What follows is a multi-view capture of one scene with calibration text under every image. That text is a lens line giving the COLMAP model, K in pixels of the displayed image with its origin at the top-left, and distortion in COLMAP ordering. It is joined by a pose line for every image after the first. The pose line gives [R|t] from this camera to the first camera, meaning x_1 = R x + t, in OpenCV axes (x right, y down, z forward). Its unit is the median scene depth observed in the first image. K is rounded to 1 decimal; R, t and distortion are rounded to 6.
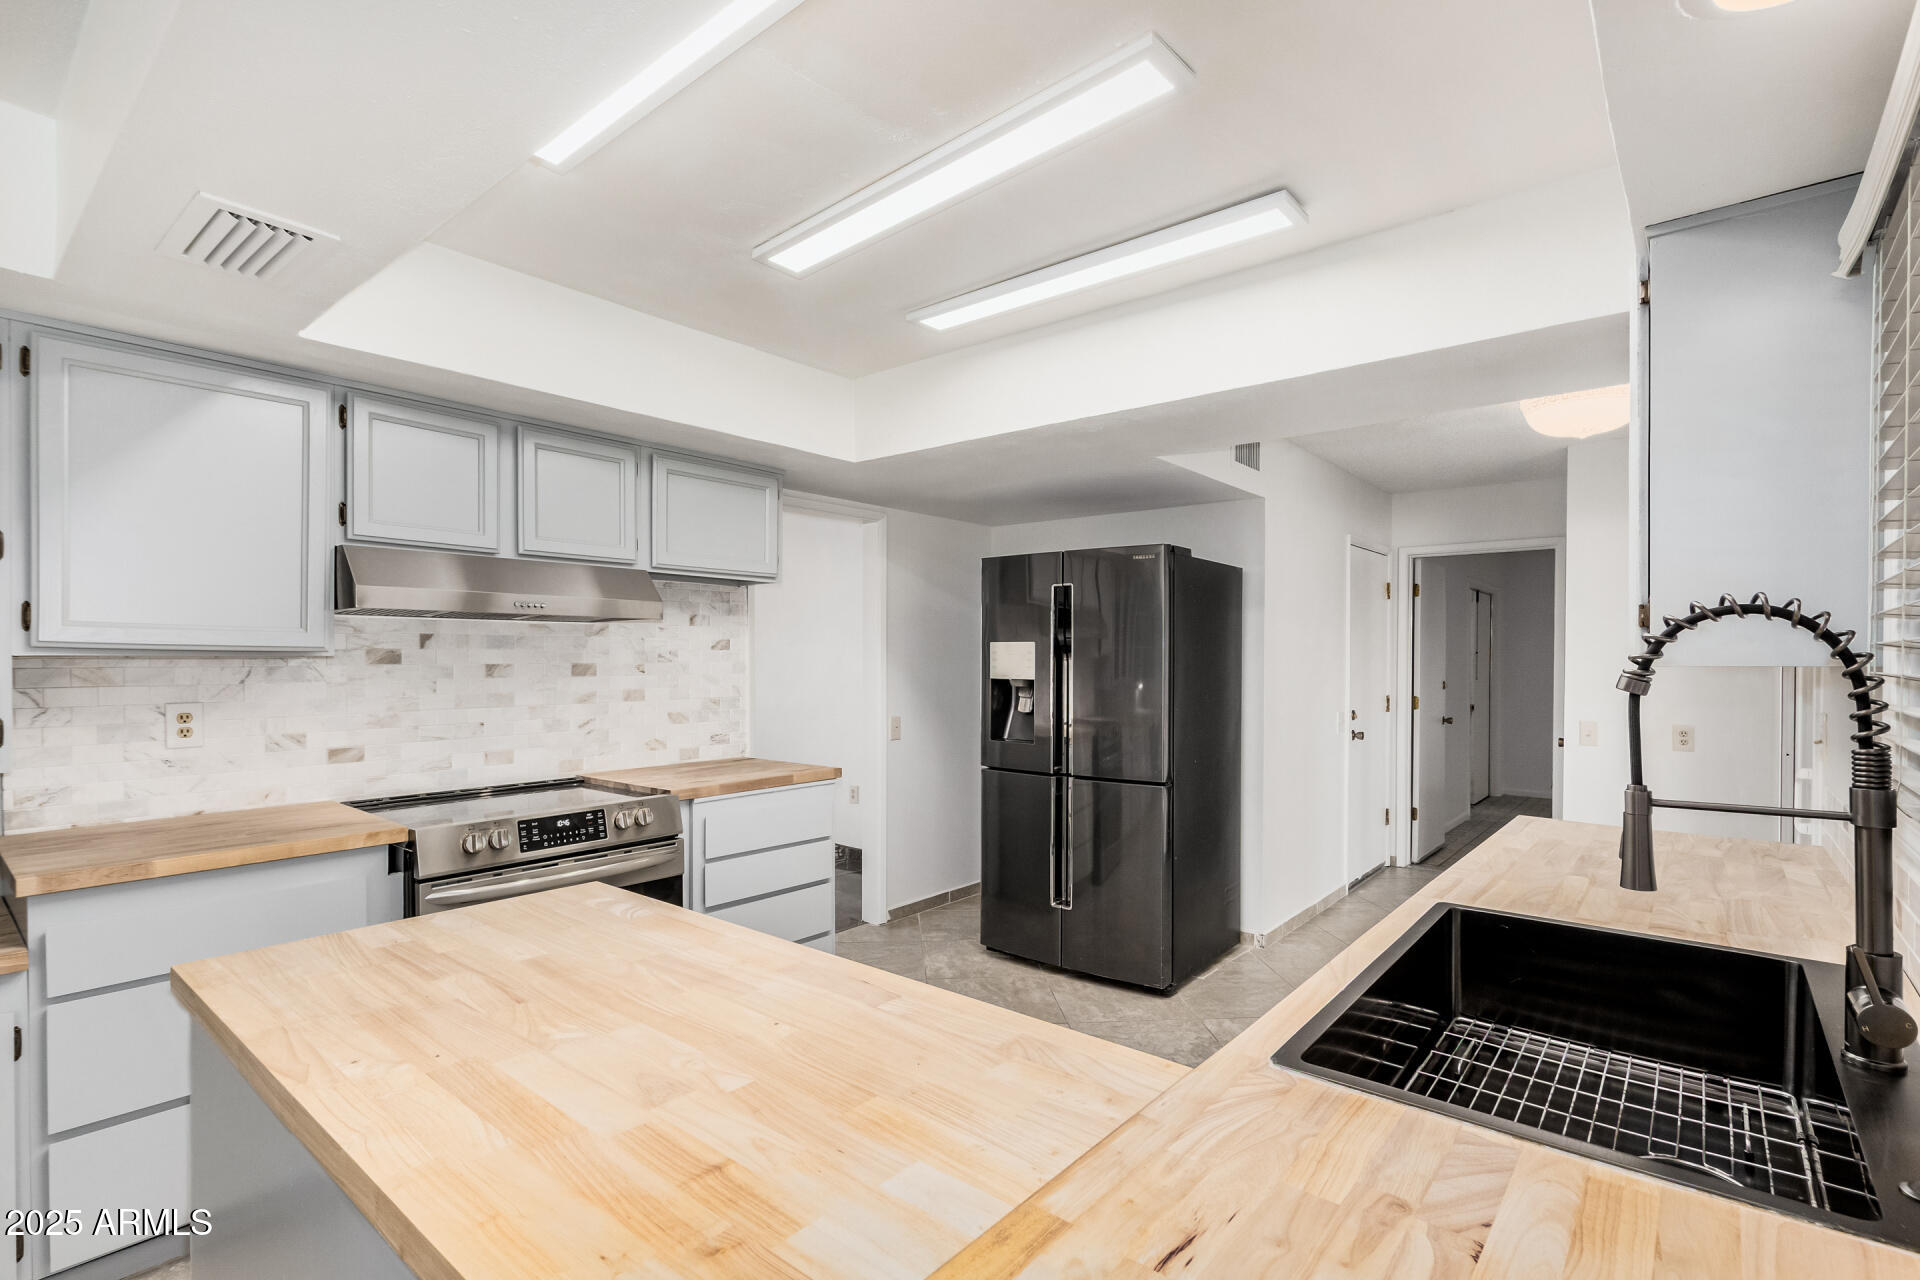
lens RADIAL K [[893.6, 0, 967.7], [0, 893.6, 665.2], [0, 0, 1]] dist [-0.000390, -0.000313]
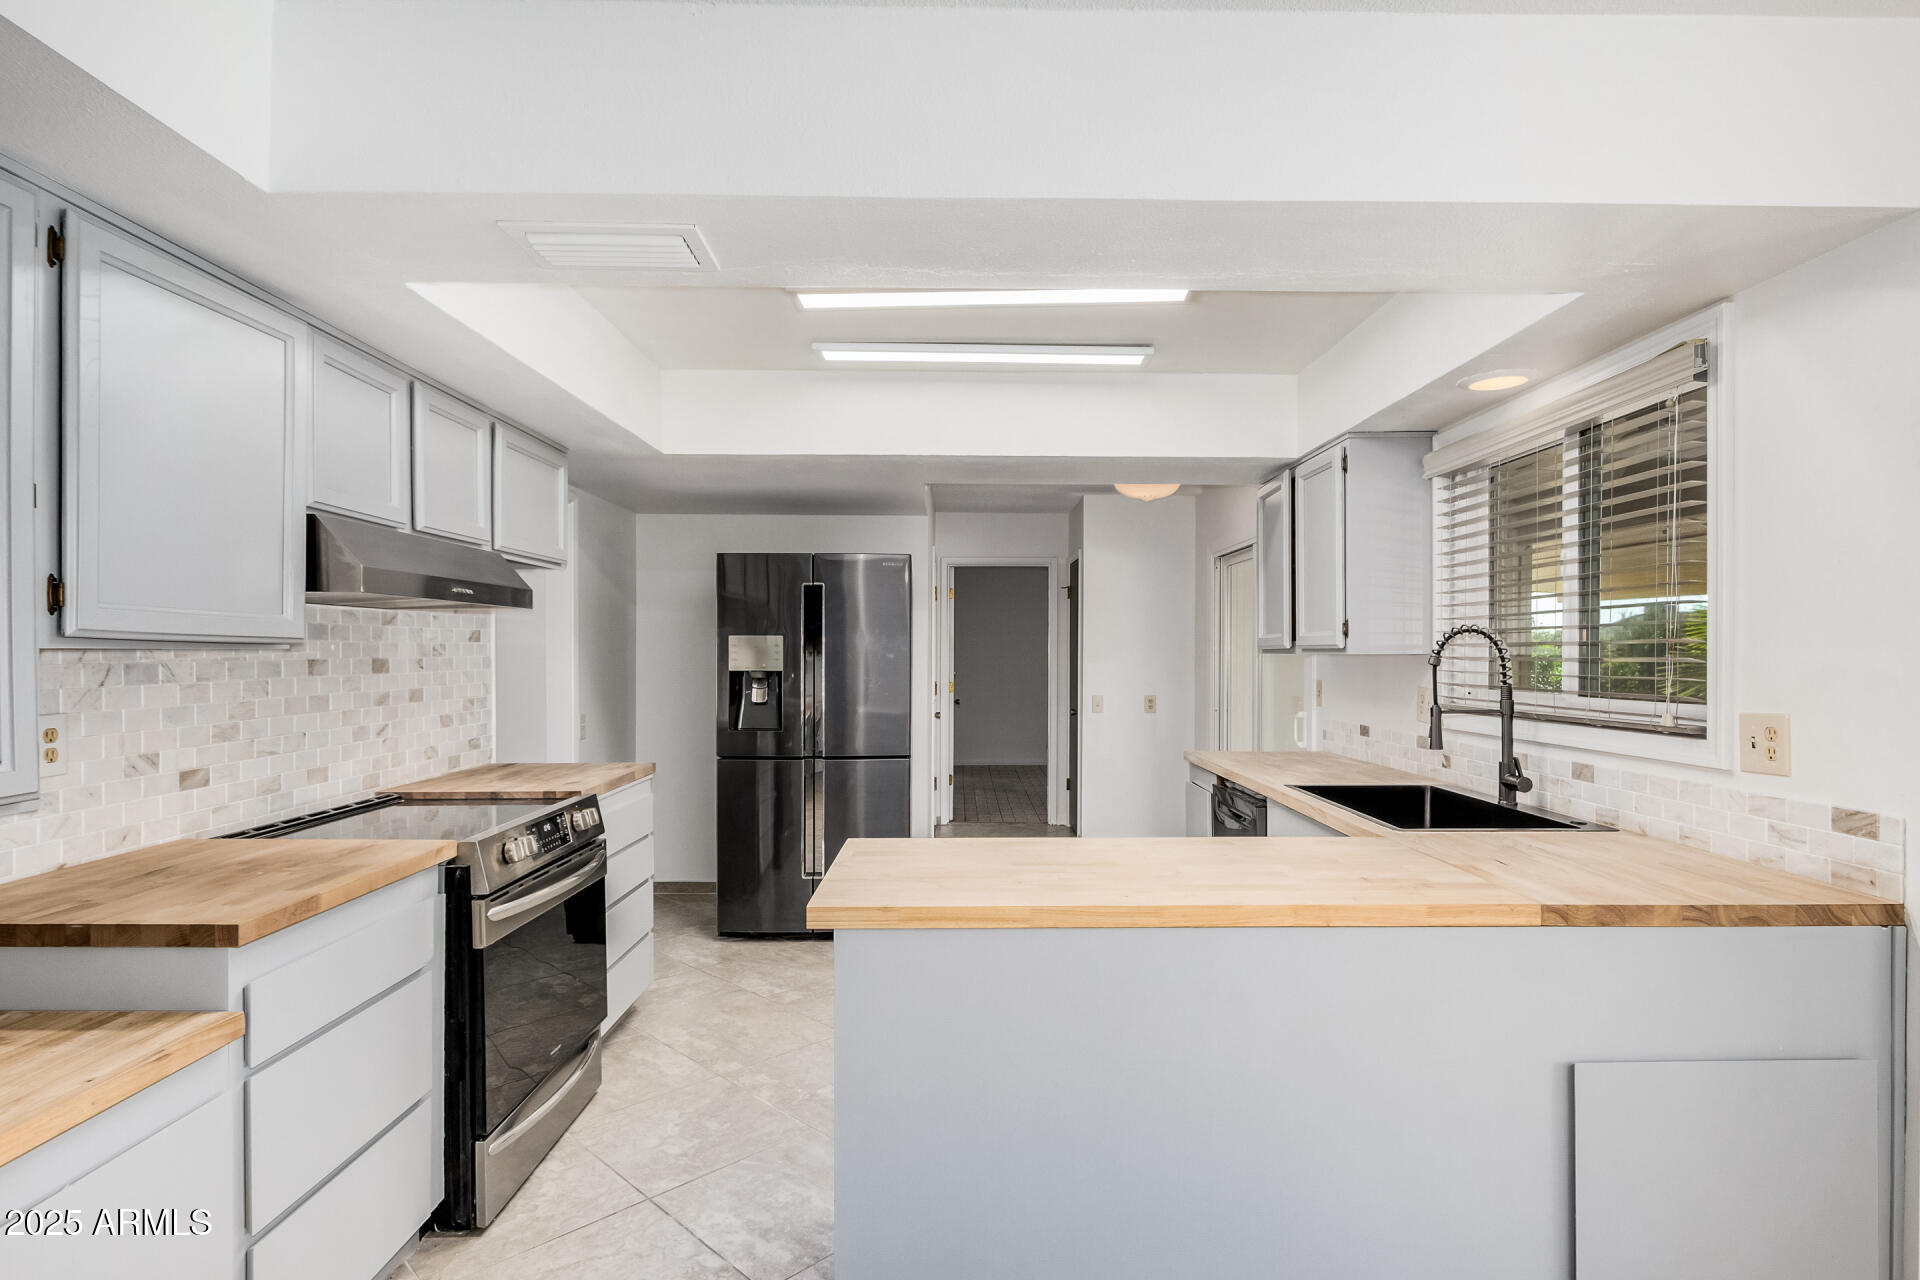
lens RADIAL K [[989.2, 0, 970.5], [0, 989.2, 660.3], [0, 0, 1]] dist [-0.000981, -0.000089]
pose [[0.765352, -0.007270, 0.643571, -0.627554], [0.005922, 0.999973, 0.004253, -0.000380], [-0.643585, 0.000556, 0.765374, -0.065509]]
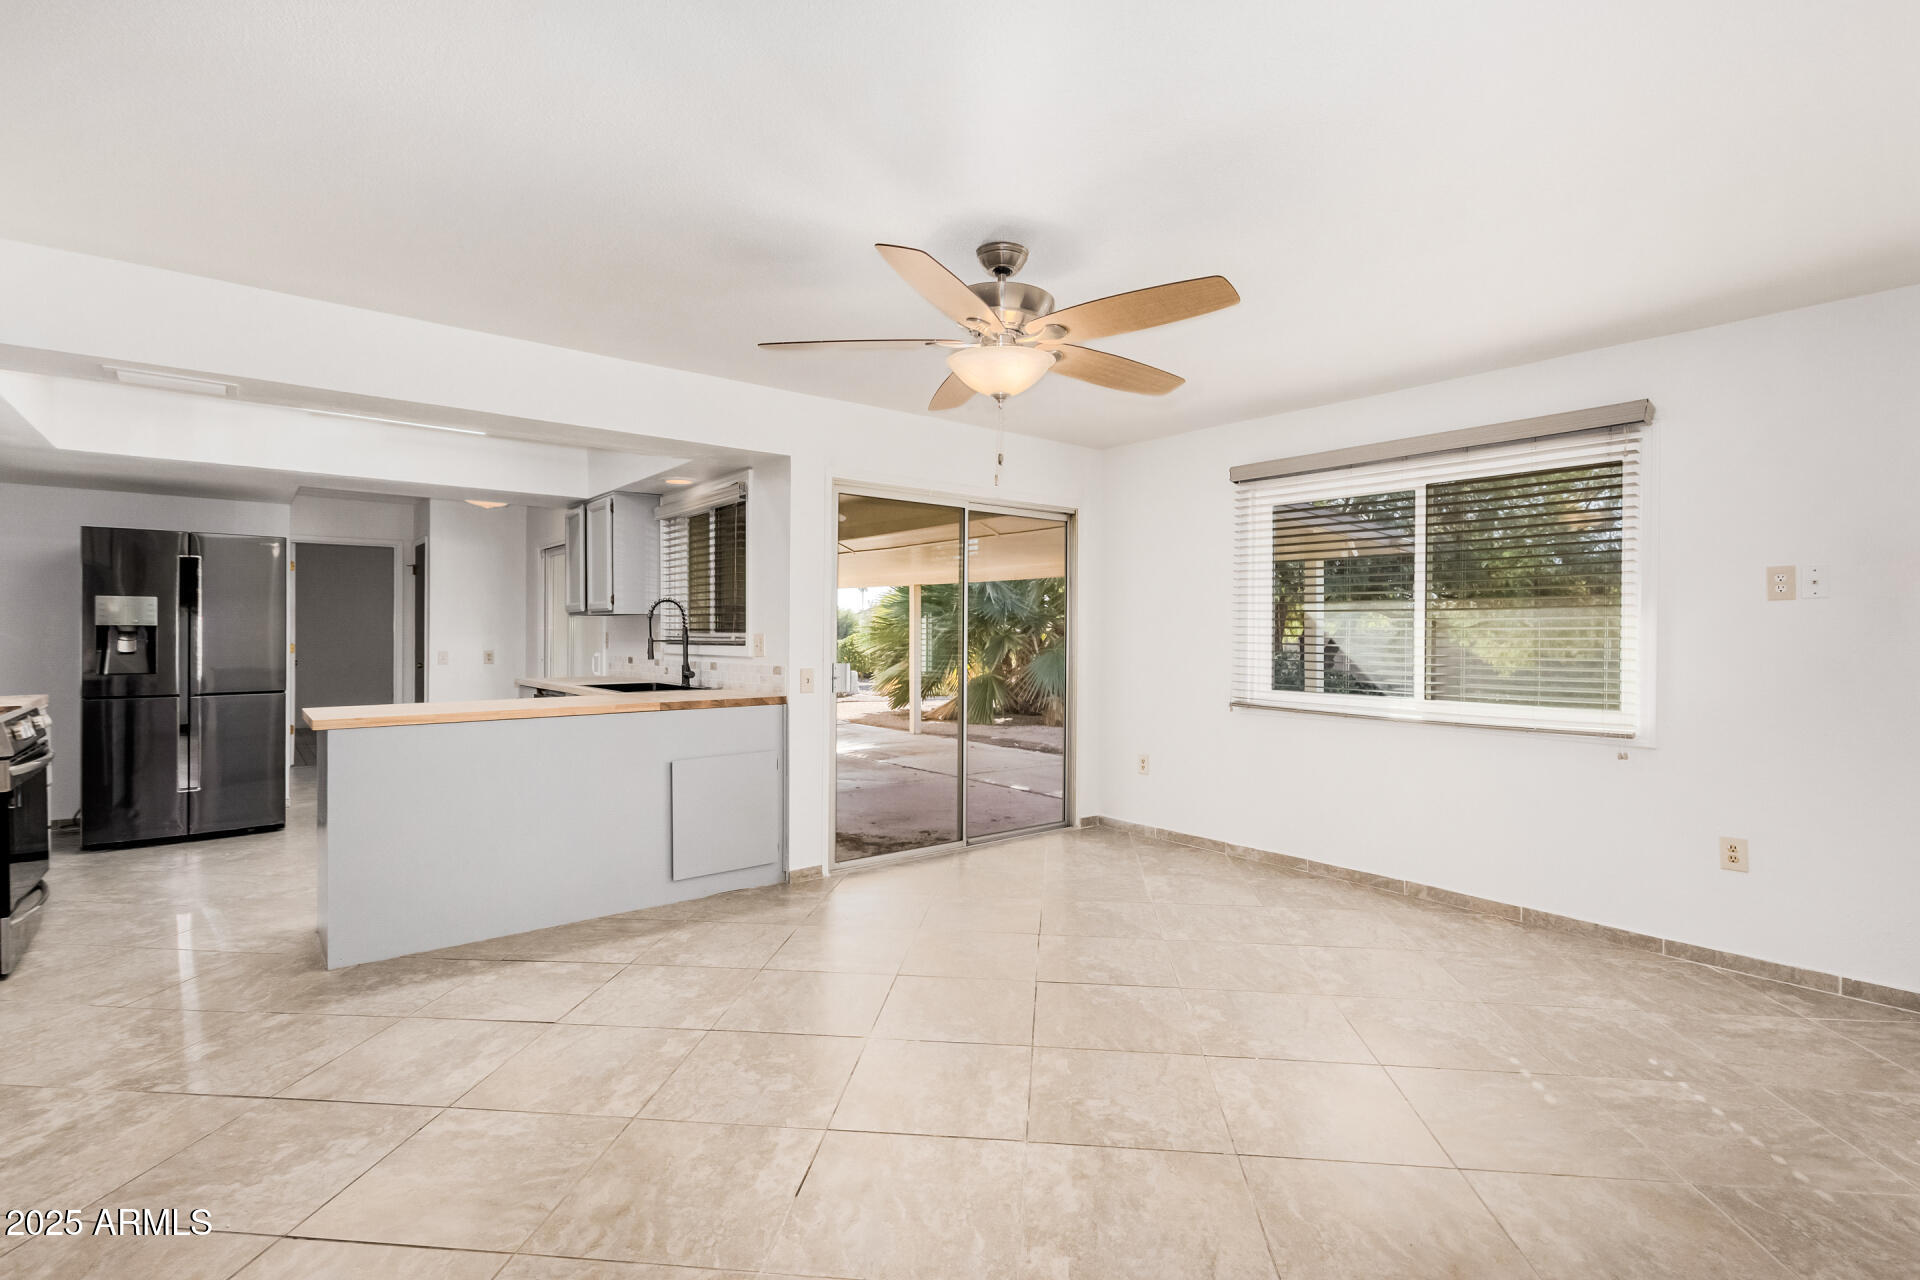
lens RADIAL K [[905.0, 0, 971.4], [0, 905.0, 629.1], [0, 0, 1]] dist [0.004128, -0.000756]
pose [[0.198098, 0.000756, 0.980182, -1.217688], [0.005216, 0.999985, -0.001825, 0.036547], [-0.980168, 0.005474, 0.198091, -0.541894]]
